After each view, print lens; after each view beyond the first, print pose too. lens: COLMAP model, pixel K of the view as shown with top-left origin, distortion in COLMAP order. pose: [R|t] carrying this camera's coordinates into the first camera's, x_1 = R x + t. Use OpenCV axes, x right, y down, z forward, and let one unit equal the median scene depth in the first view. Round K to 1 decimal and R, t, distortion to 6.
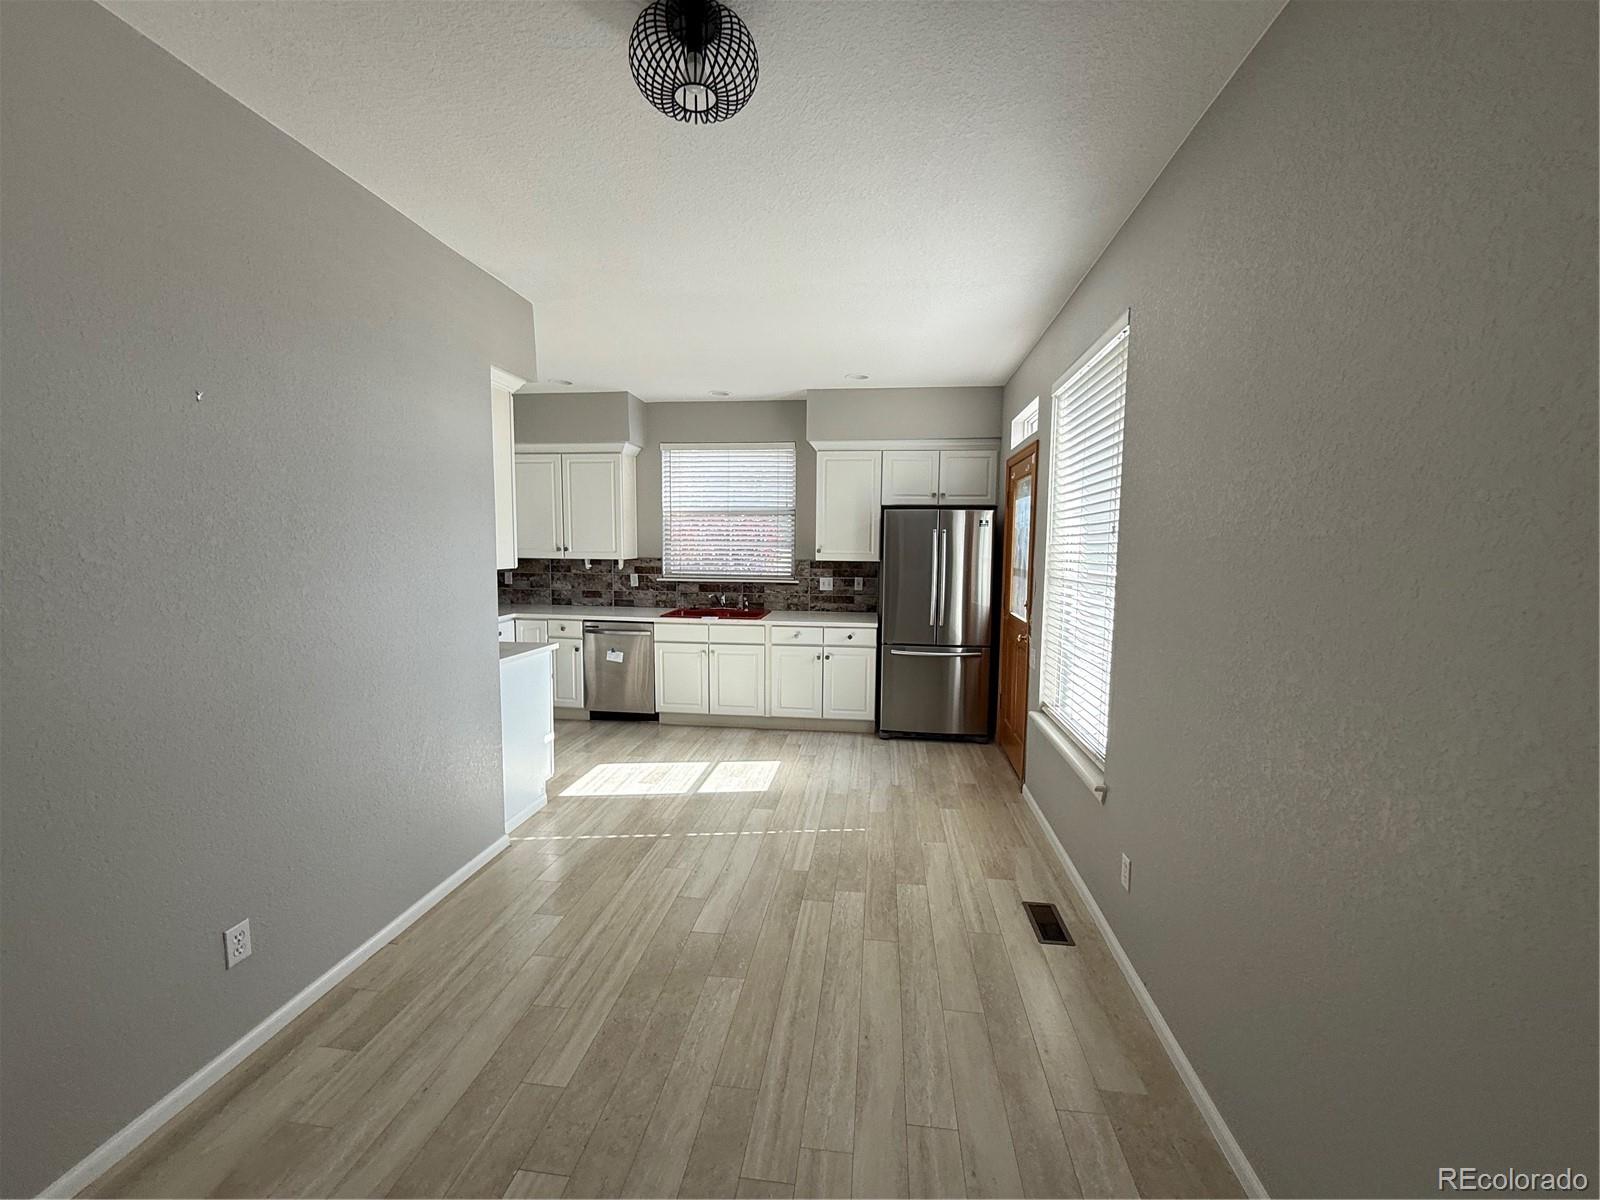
lens RADIAL K [[637.6, 0, 804.0], [0, 637.6, 600.0], [0, 0, 1]] dist [-0.001359, 0.000165]
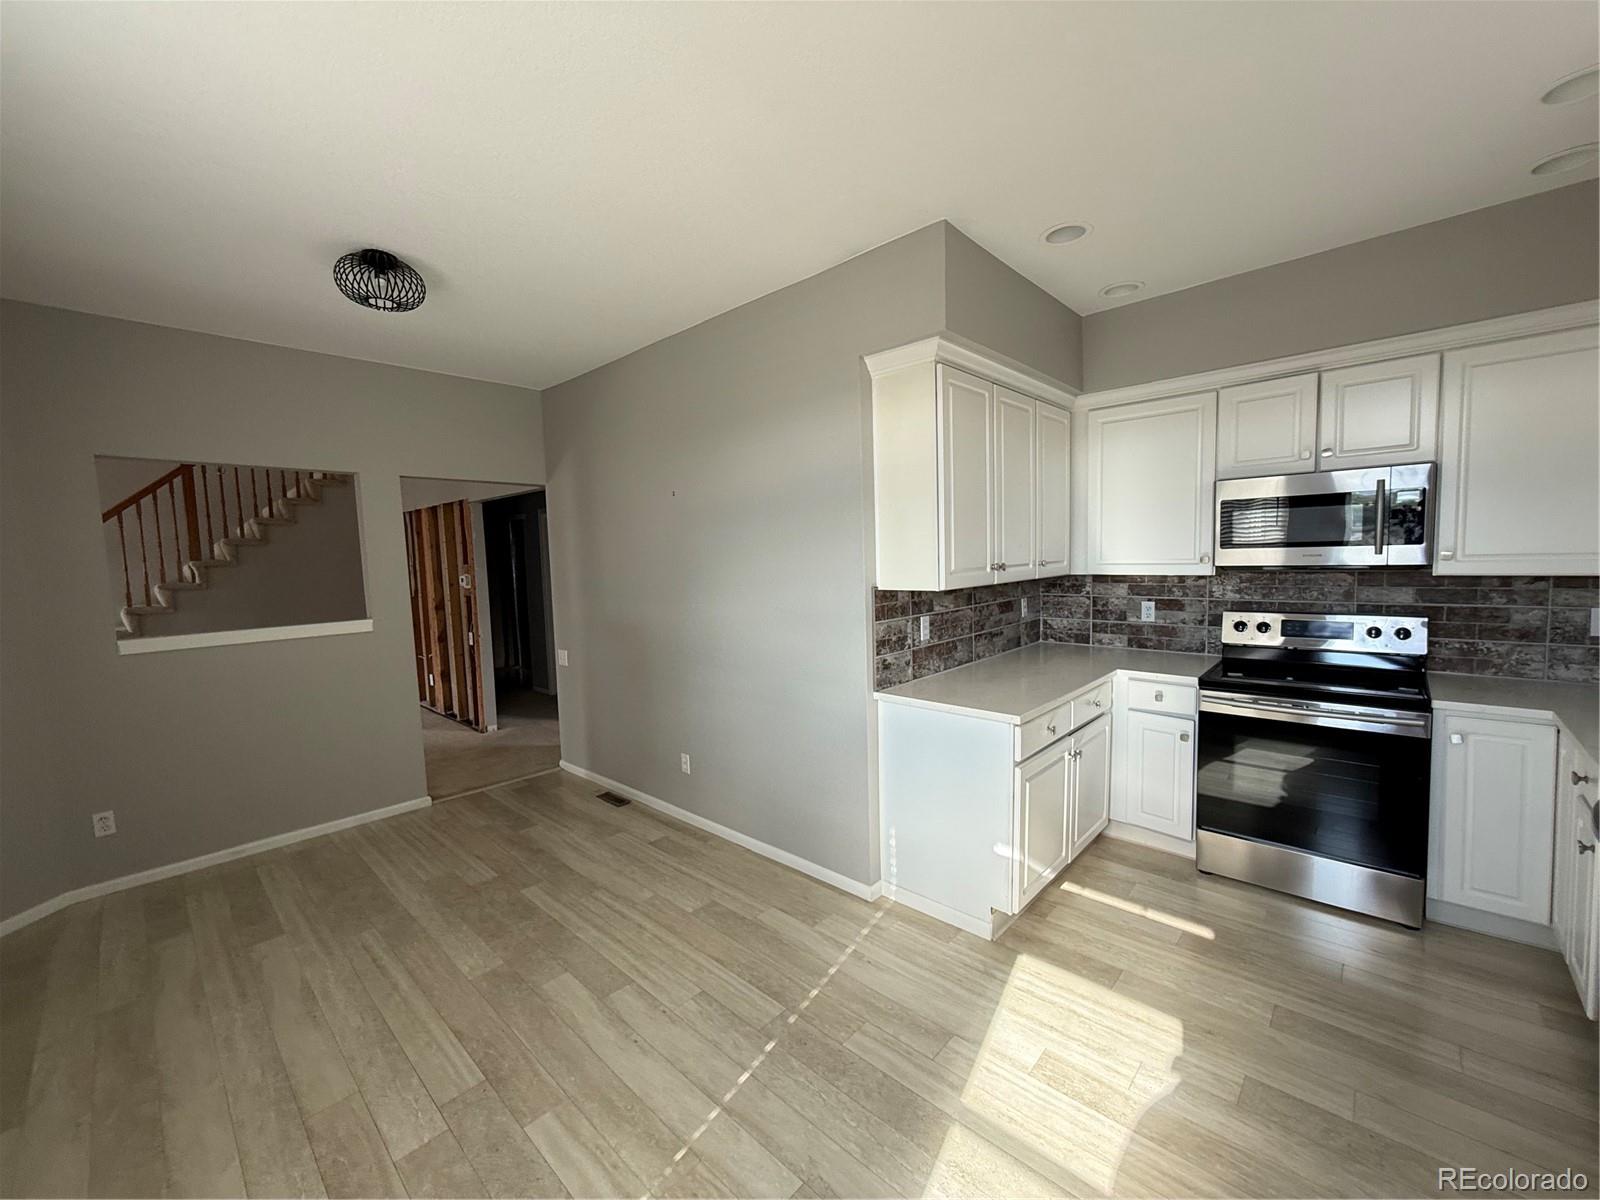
lens RADIAL K [[637.6, 0, 804.0], [0, 637.6, 600.0], [0, 0, 1]] dist [-0.001359, 0.000165]
pose [[-0.583925, 0.071984, -0.808609, 0.166571], [-0.045642, 0.991574, 0.121232, -0.080210], [0.810523, 0.107697, -0.575720, 0.842411]]
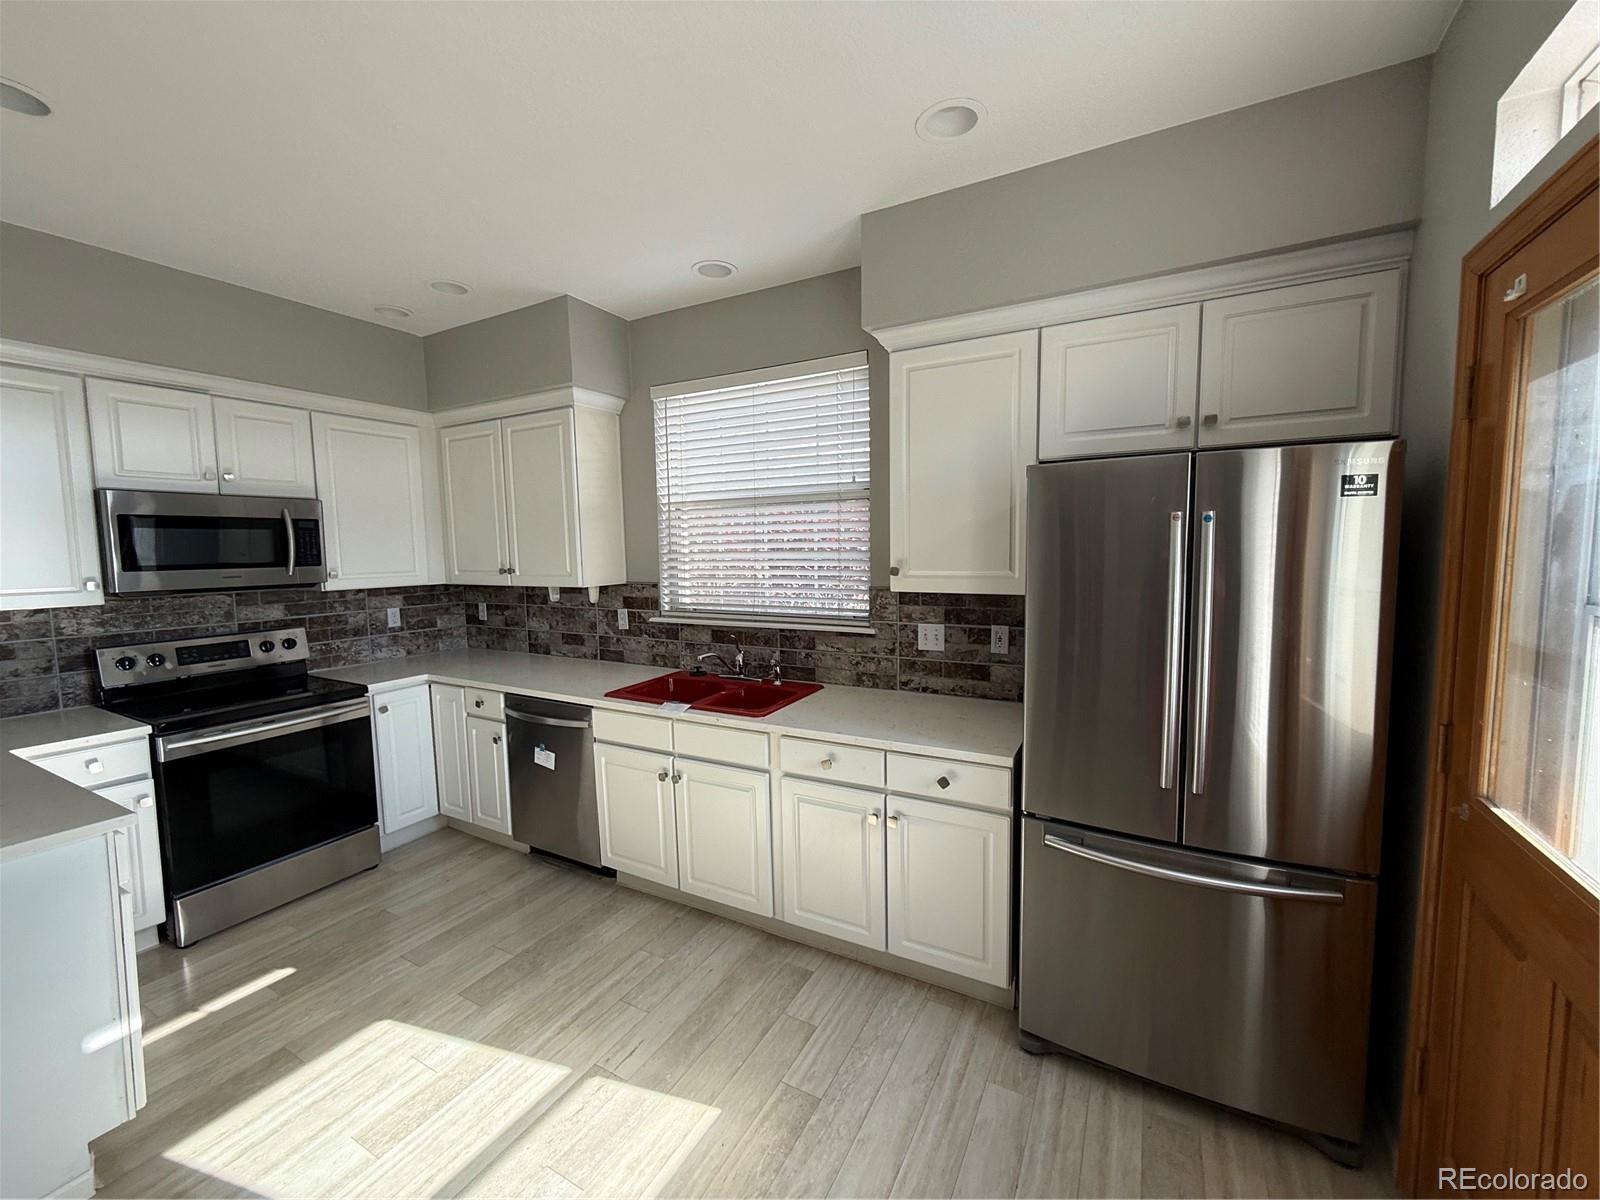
lens RADIAL K [[637.6, 0, 804.0], [0, 637.6, 600.0], [0, 0, 1]] dist [-0.001359, 0.000165]
pose [[0.929224, 0.007126, -0.369448, 0.131911], [-0.008549, 0.999961, -0.002215, -0.054886], [0.369418, 0.005217, 0.929249, 0.550844]]
